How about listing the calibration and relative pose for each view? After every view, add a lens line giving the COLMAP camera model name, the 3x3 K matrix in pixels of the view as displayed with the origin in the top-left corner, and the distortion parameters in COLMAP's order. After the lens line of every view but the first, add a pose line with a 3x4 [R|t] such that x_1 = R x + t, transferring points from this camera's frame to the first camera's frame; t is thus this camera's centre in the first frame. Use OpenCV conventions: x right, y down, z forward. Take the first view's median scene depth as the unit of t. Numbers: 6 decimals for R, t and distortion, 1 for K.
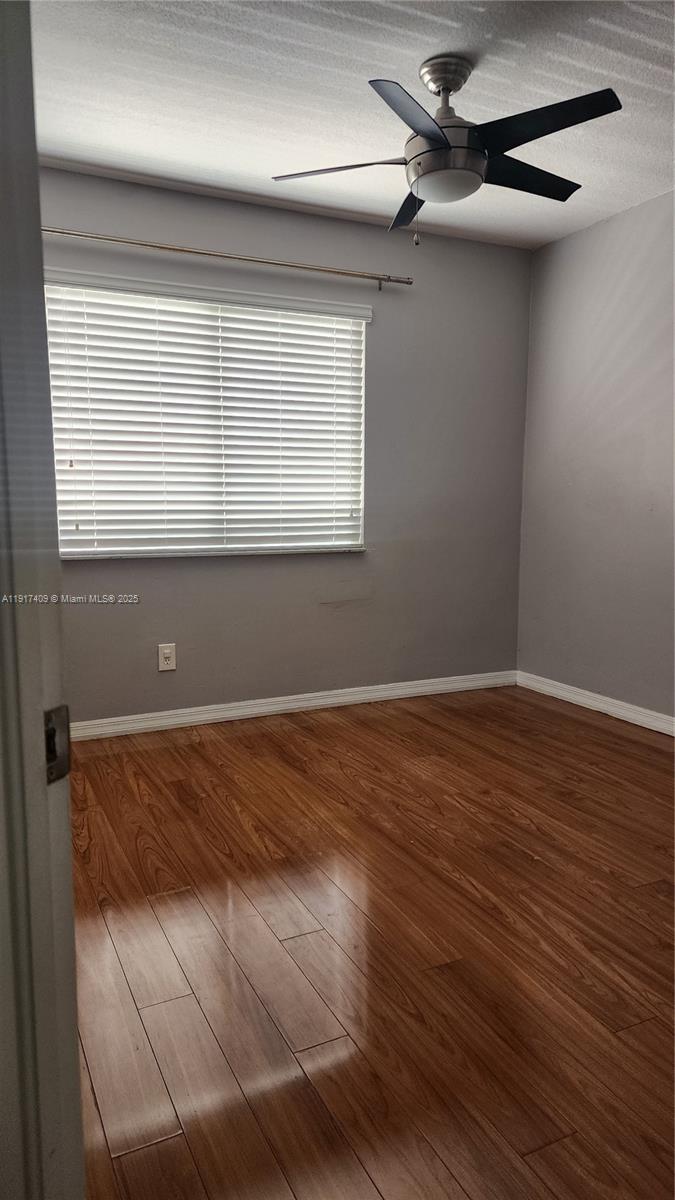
lens RADIAL K [[864.1, 0, 337.5], [0, 864.1, 600.0], [0, 0, 1]] dist [0.005516, 0.000472]
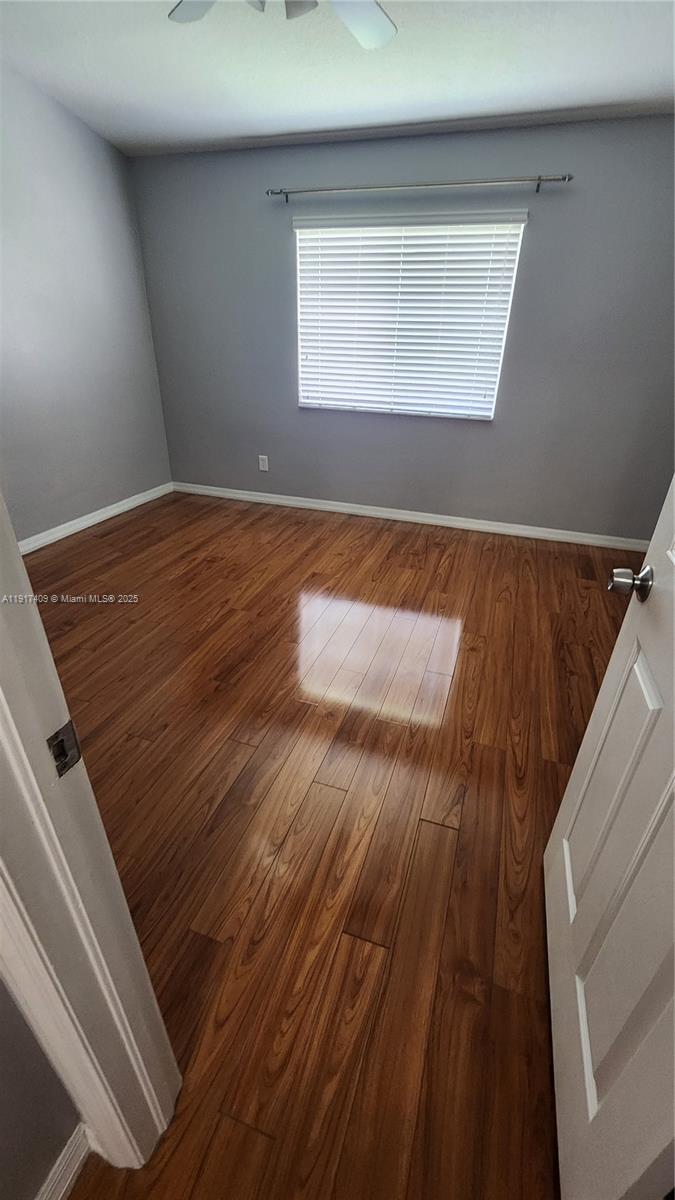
lens RADIAL K [[489.2, 0, 337.5], [0, 489.2, 600.0], [0, 0, 1]] dist [-0.001704, 0.000007]
pose [[0.691599, 0.338841, -0.637870, 0.494517], [-0.134683, 0.928141, 0.347007, -0.033114], [0.709614, -0.154080, 0.687538, 0.262129]]
